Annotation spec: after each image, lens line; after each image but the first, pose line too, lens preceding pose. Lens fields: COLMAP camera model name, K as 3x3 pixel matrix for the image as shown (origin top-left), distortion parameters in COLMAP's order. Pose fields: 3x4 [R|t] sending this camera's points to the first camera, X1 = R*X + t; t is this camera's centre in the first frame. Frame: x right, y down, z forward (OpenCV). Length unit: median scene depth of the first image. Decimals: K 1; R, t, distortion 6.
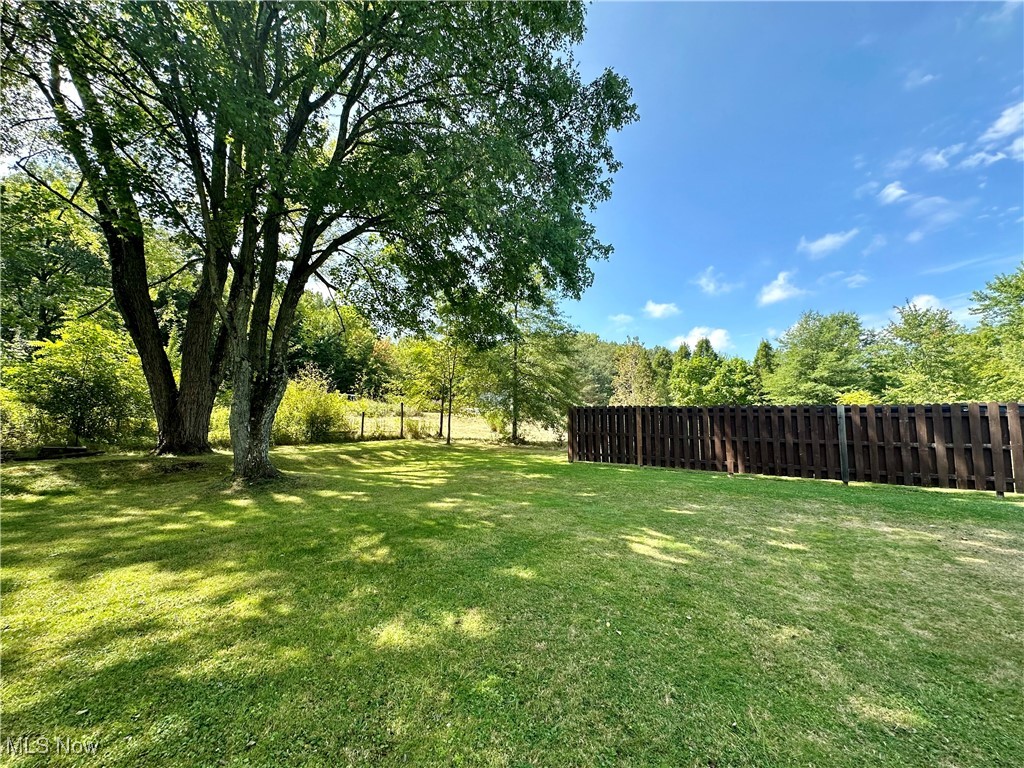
lens RADIAL K [[414.2, 0, 516.8], [0, 414.2, 384.0], [0, 0, 1]] dist [-0.003878, -0.000535]
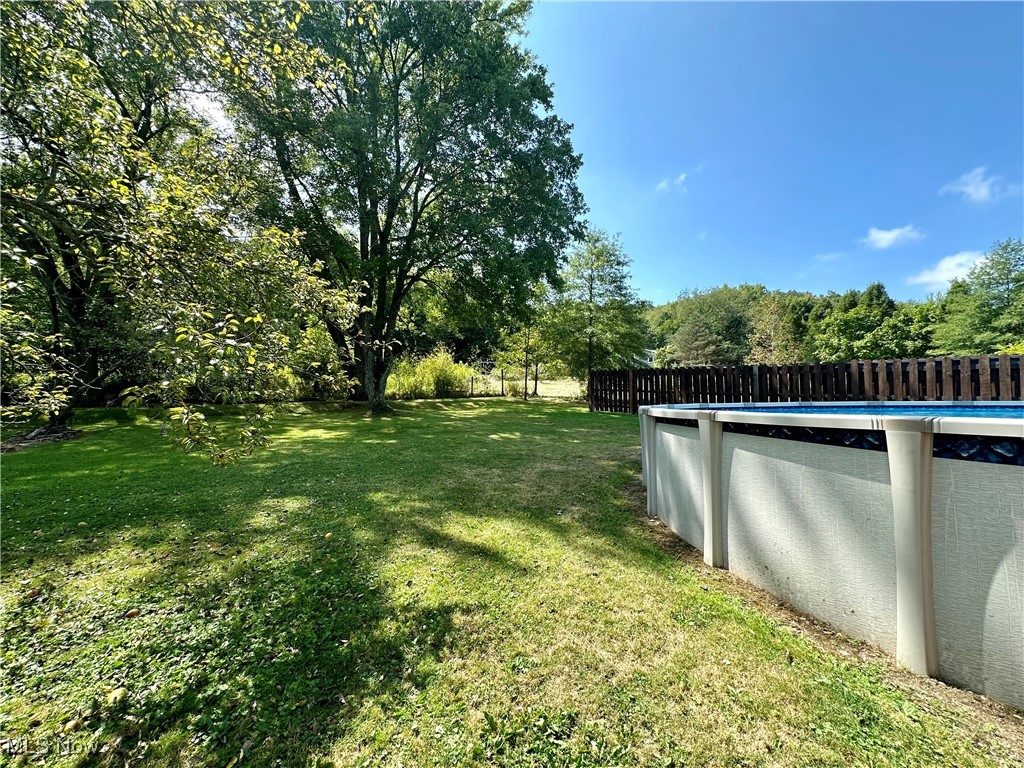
lens RADIAL K [[414.2, 0, 504.3], [0, 414.2, 385.4], [0, 0, 1]] dist [-0.003878, -0.000535]
pose [[0.915728, -0.006584, -0.401744, 0.243605], [0.042696, 0.995799, 0.081002, -0.008985], [0.399523, -0.091328, 0.912163, -0.188758]]
